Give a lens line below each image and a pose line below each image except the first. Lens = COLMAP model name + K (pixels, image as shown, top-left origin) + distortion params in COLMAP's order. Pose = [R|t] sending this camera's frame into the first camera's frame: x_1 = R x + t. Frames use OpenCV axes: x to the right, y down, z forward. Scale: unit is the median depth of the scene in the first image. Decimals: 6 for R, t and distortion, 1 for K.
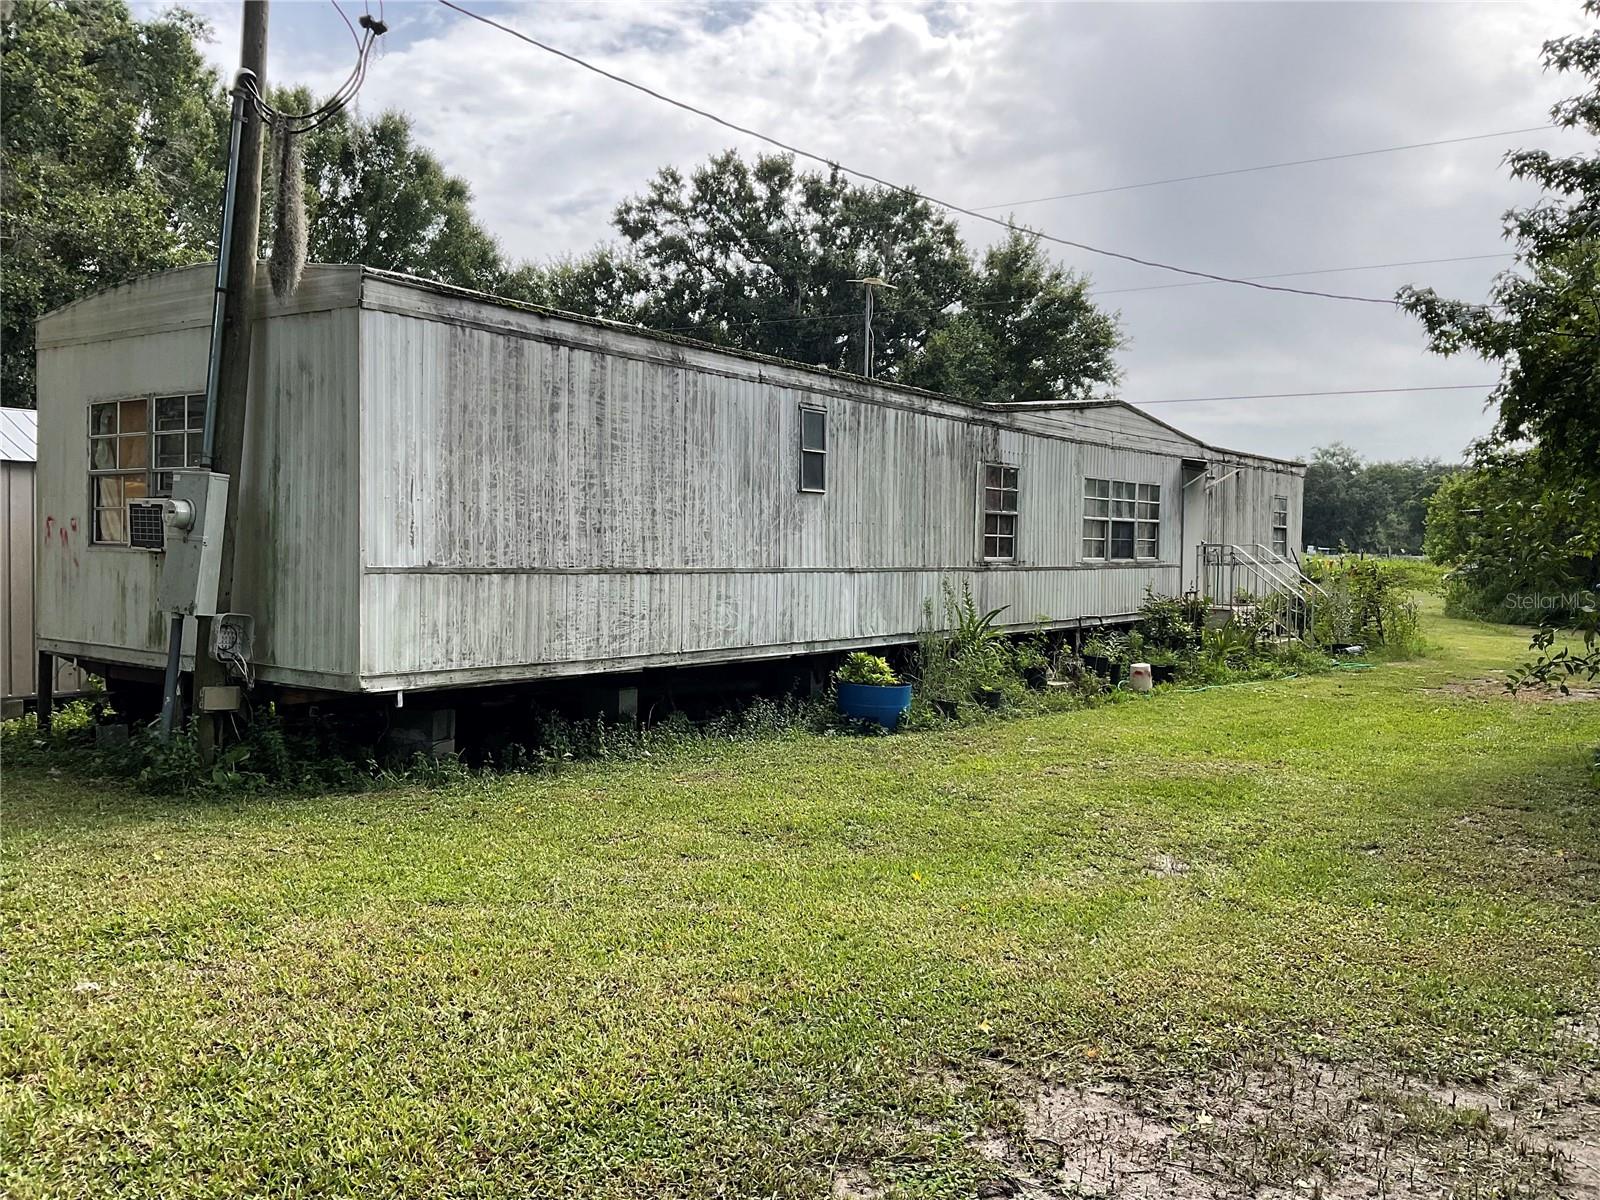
lens RADIAL K [[1365.5, 0, 859.0], [0, 1365.5, 602.8], [0, 0, 1]] dist [0.118450, -0.249383]
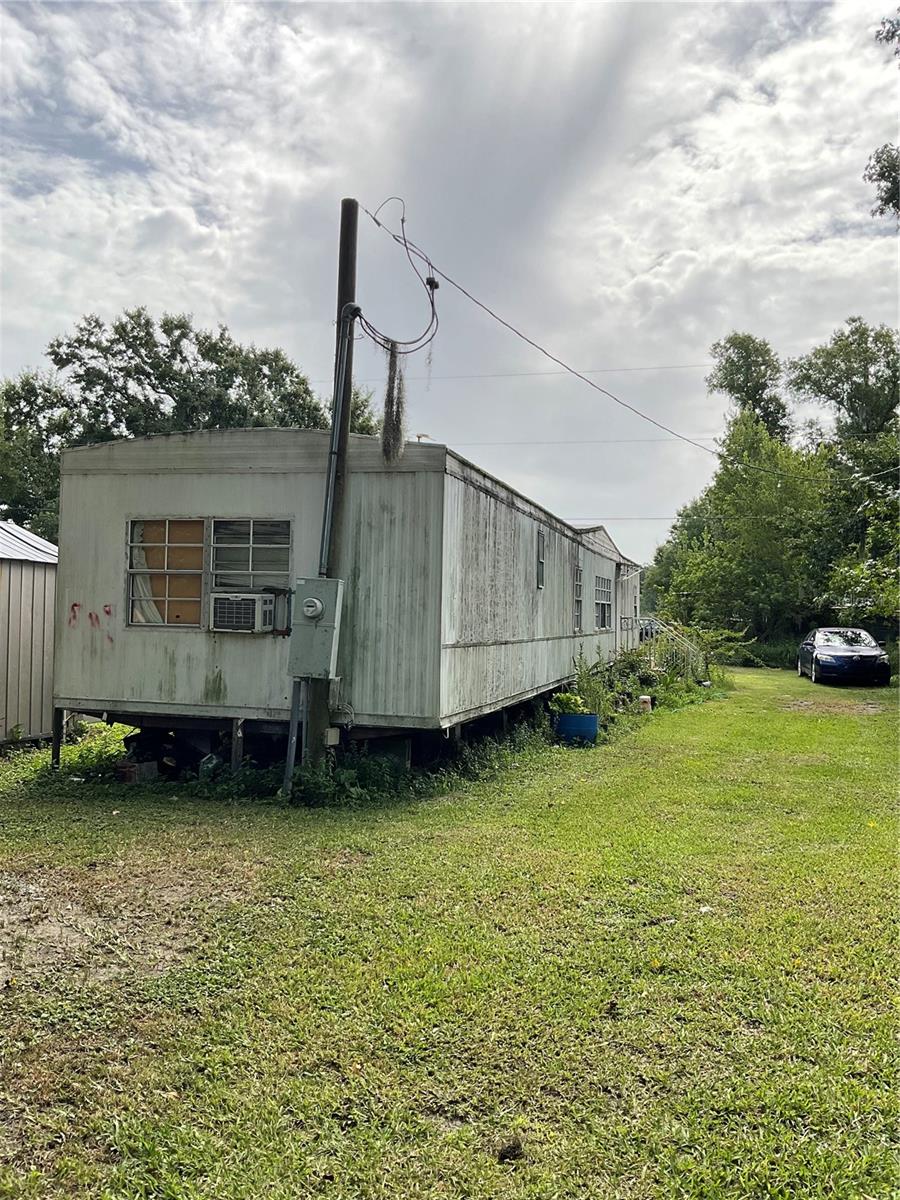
lens RADIAL K [[1024.1, 0, 450.0], [0, 1024.1, 600.0], [0, 0, 1]] dist [0.118450, -0.249383]
pose [[0.935114, 0.007789, 0.354261, -0.165389], [0.008207, 0.999014, -0.043630, -0.005596], [-0.354251, 0.043706, 0.934128, -0.009083]]
